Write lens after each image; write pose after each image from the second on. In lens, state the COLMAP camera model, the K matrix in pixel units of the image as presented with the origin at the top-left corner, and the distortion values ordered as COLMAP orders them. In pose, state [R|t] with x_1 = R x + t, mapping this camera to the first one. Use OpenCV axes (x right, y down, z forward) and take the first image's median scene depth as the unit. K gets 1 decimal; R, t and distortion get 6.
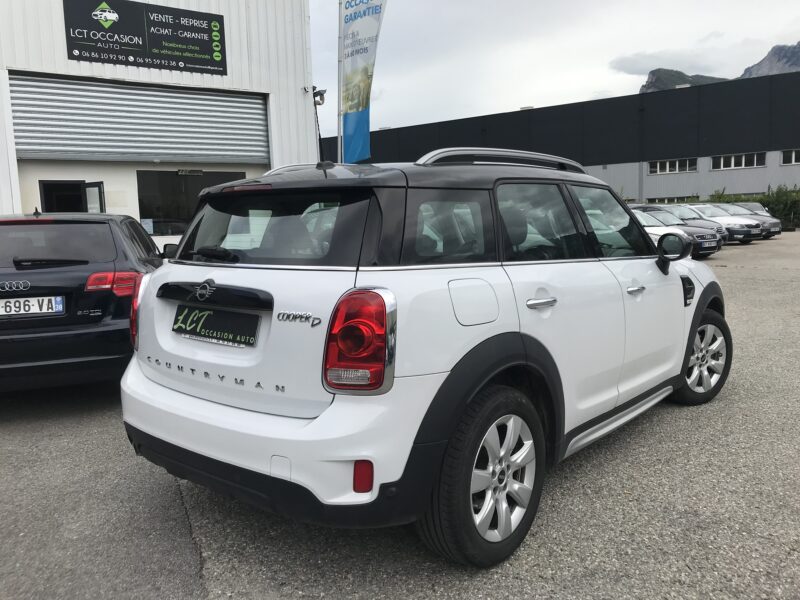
lens RADIAL K [[651.9, 0, 397.9], [0, 651.9, 296.4], [0, 0, 1]] dist [0.009318, 0.012236]
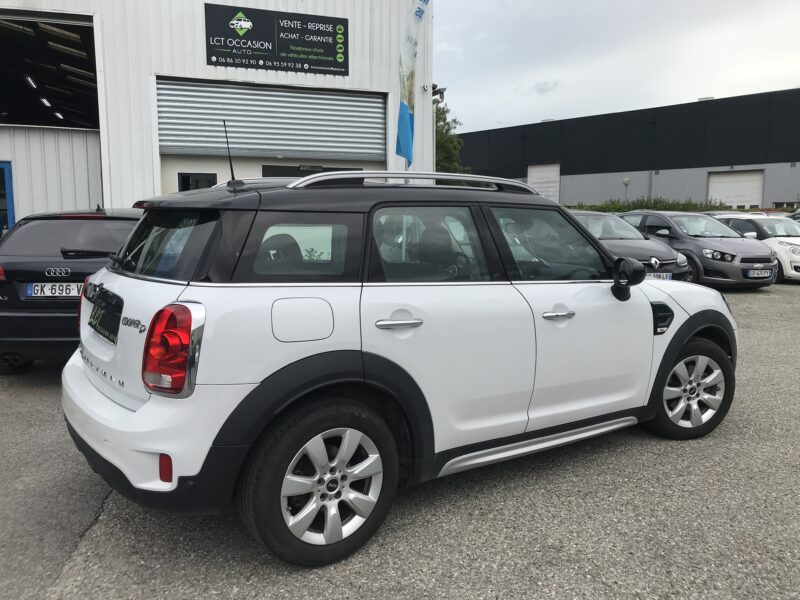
lens RADIAL K [[651.9, 0, 397.9], [0, 651.9, 296.4], [0, 0, 1]] dist [0.009318, 0.012236]
pose [[0.969322, 0.064850, -0.237086, 0.099120], [-0.062041, 0.997887, 0.019299, -0.011458], [0.237837, -0.003998, 0.971297, -0.000914]]
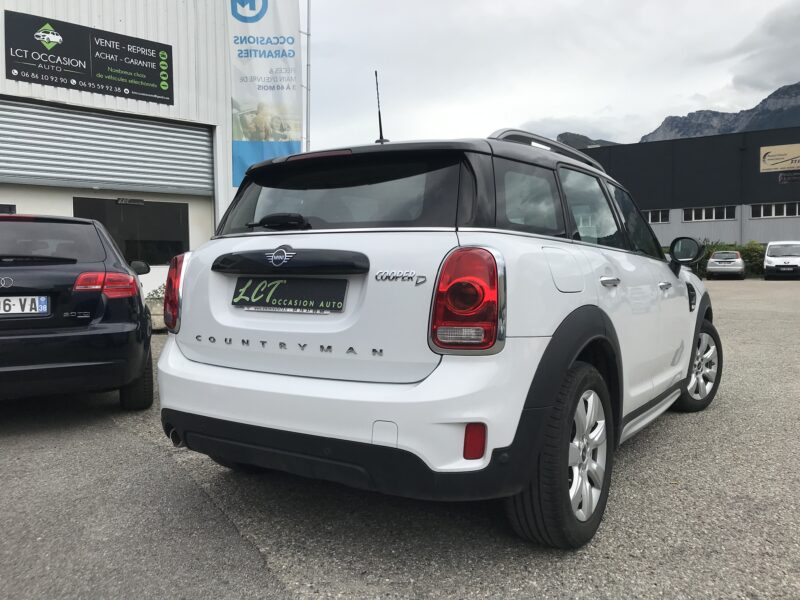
lens RADIAL K [[649.9, 0, 396.9], [0, 649.9, 296.2], [0, 0, 1]] dist [0.018871, -0.003129]
pose [[0.992707, 0.013515, 0.119795, -0.047567], [-0.004496, 0.997155, -0.075238, 0.023347], [-0.120471, 0.074151, 0.989944, 0.011108]]
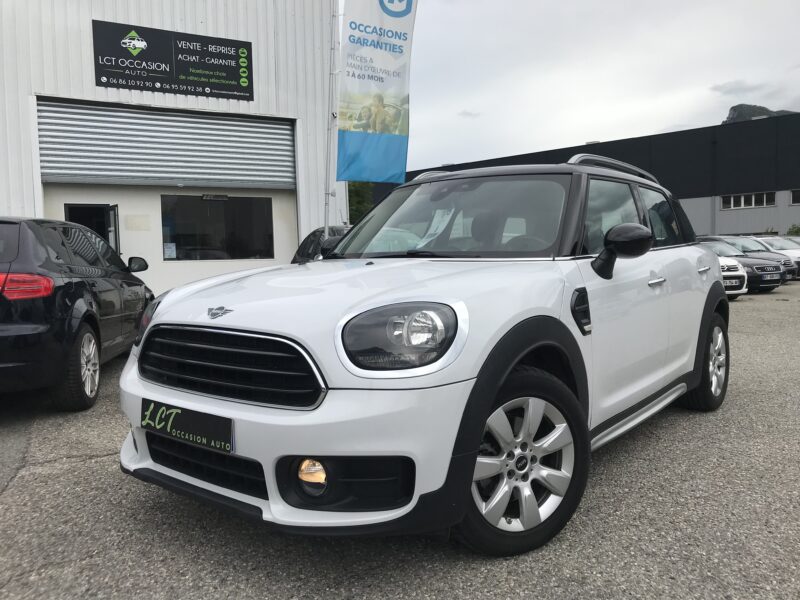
lens RADIAL K [[651.7, 0, 398.4], [0, 651.7, 297.9], [0, 0, 1]] dist [0.014604, 0.002690]
pose [[0.994716, 0.013920, -0.101721, 0.073804], [-0.019363, 0.998422, -0.052720, 0.012425], [0.100826, 0.054411, 0.993415, 0.052110]]
